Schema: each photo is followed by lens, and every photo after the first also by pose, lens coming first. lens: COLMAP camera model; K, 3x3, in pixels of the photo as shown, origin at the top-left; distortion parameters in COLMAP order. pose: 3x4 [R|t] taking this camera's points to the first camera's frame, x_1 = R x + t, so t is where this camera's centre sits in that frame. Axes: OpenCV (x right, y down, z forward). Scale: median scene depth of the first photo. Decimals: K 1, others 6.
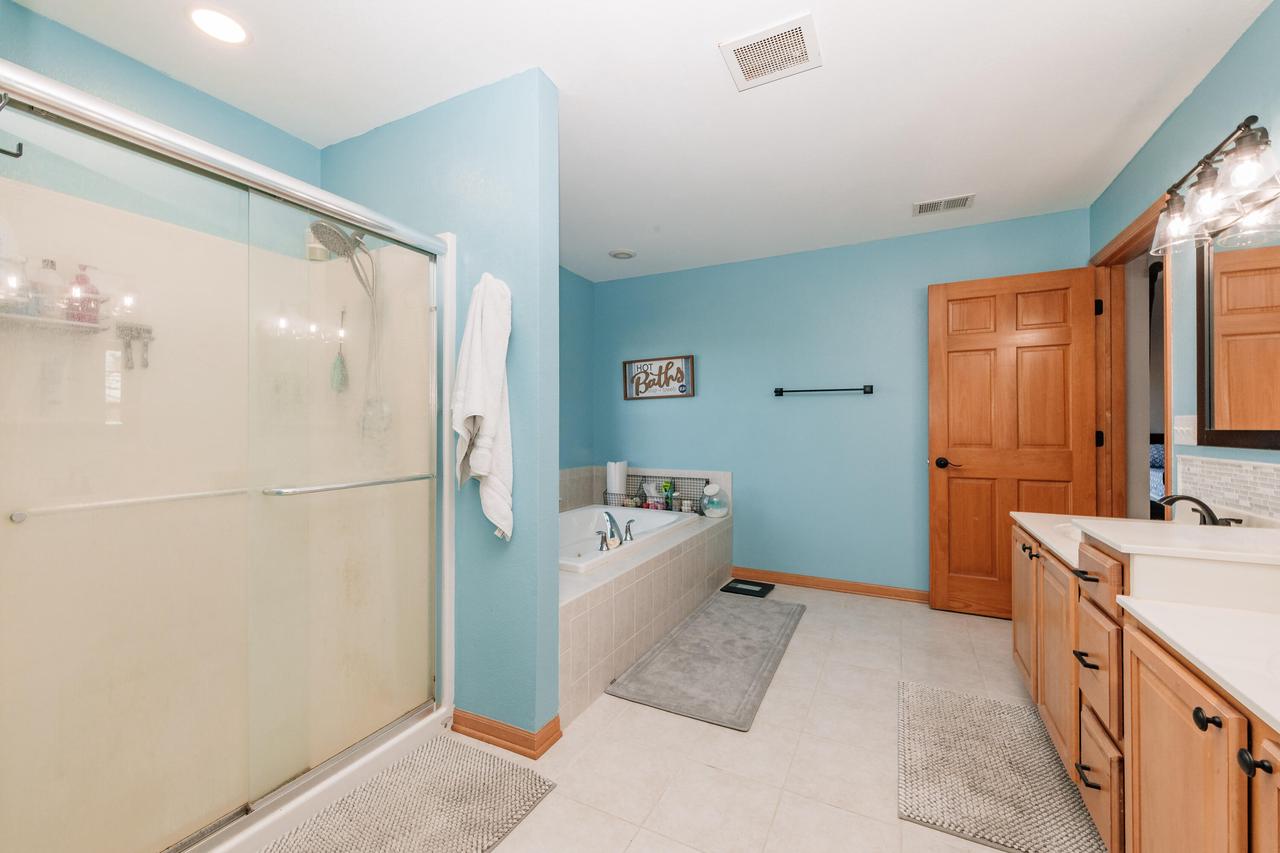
lens RADIAL K [[518.0, 0, 641.3], [0, 518.0, 427.3], [0, 0, 1]] dist [0.026391, 0.000210]
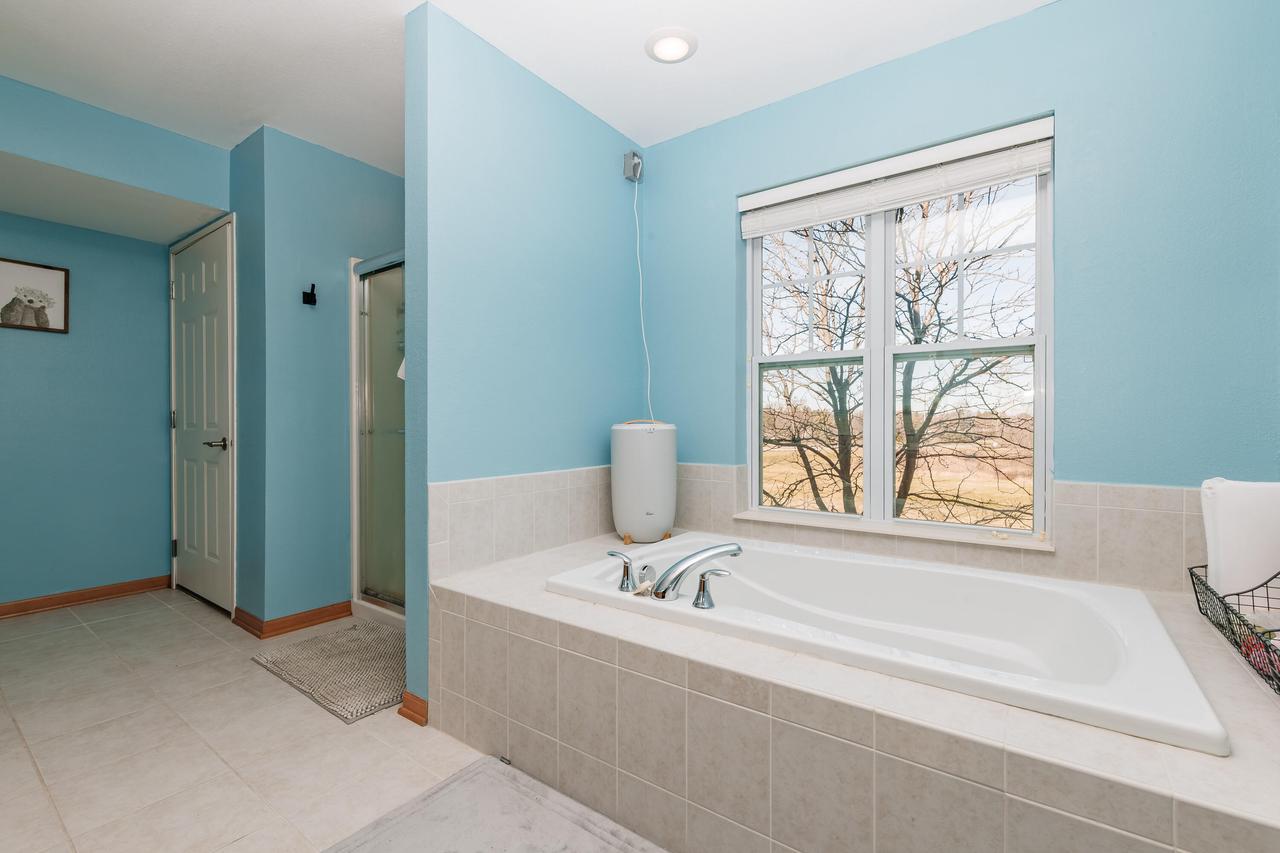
lens RADIAL K [[550.4, 0, 644.0], [0, 550.4, 425.9], [0, 0, 1]] dist [0.000011, -0.000244]
pose [[-0.151108, 0.008902, -0.988477, 0.713614], [-0.000376, 0.999959, 0.009063, 0.073060], [0.988517, 0.001741, -0.151099, 1.520239]]
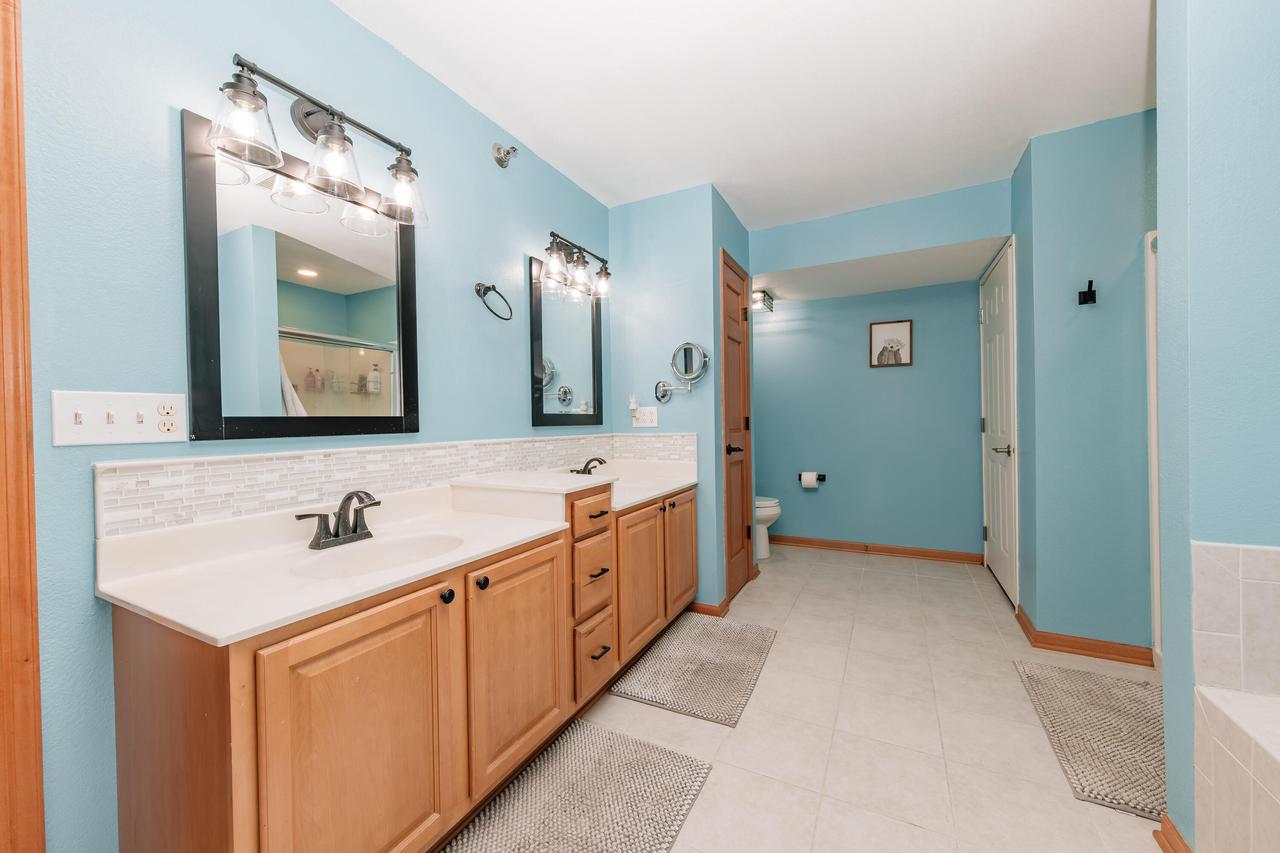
lens RADIAL K [[472.3, 0, 644.4], [0, 472.3, 424.1], [0, 0, 1]] dist [0.000484, -0.000499]
pose [[-0.999643, 0.024271, 0.011208, 0.475992], [0.024351, 0.999678, 0.007070, 0.023136], [-0.011032, 0.007340, -0.999912, 1.574699]]
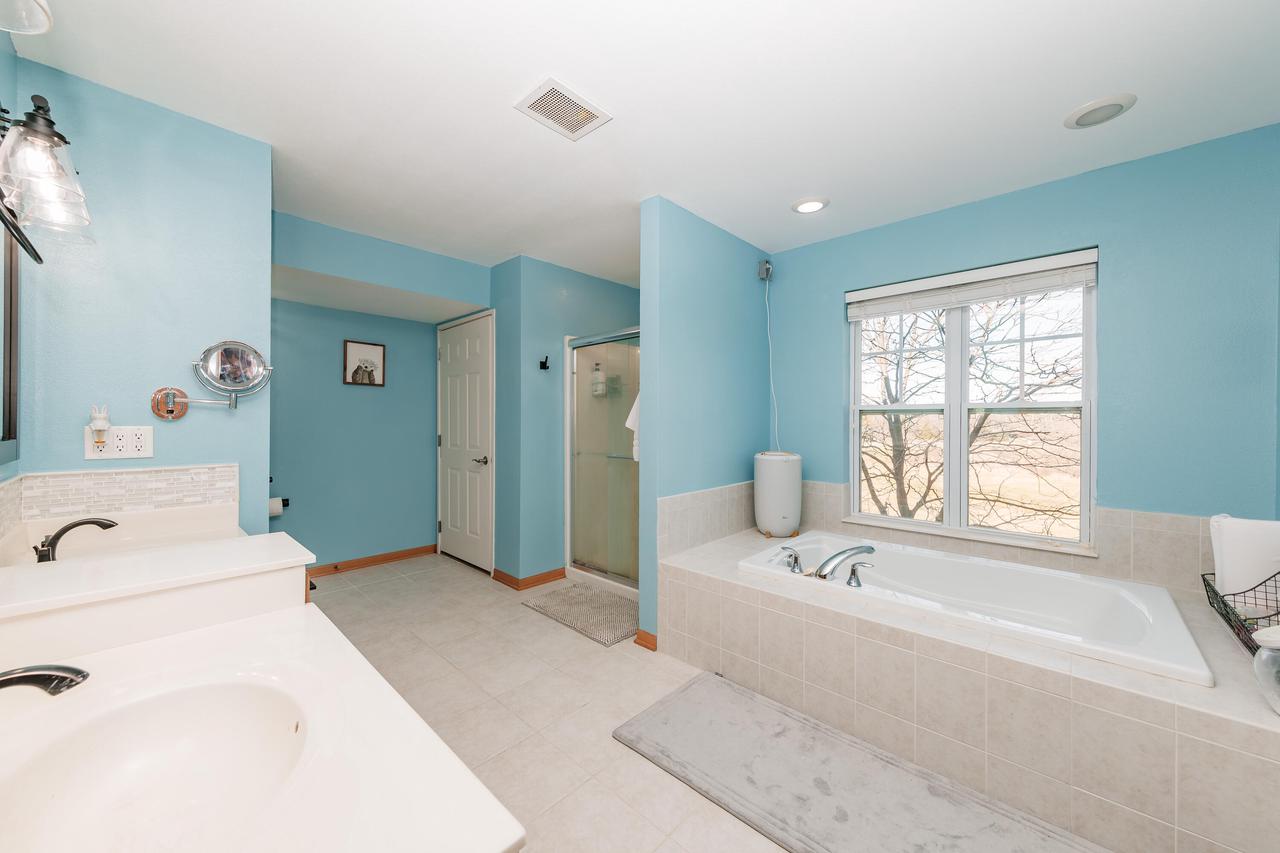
lens RADIAL K [[464.0, 0, 643.3], [0, 464.0, 422.4], [0, 0, 1]] dist [0.001963, -0.001231]
pose [[-0.273153, 0.006573, -0.961948, 1.059410], [-0.003725, 0.999962, 0.007891, -0.035829], [0.961963, 0.005739, -0.273118, 1.319125]]
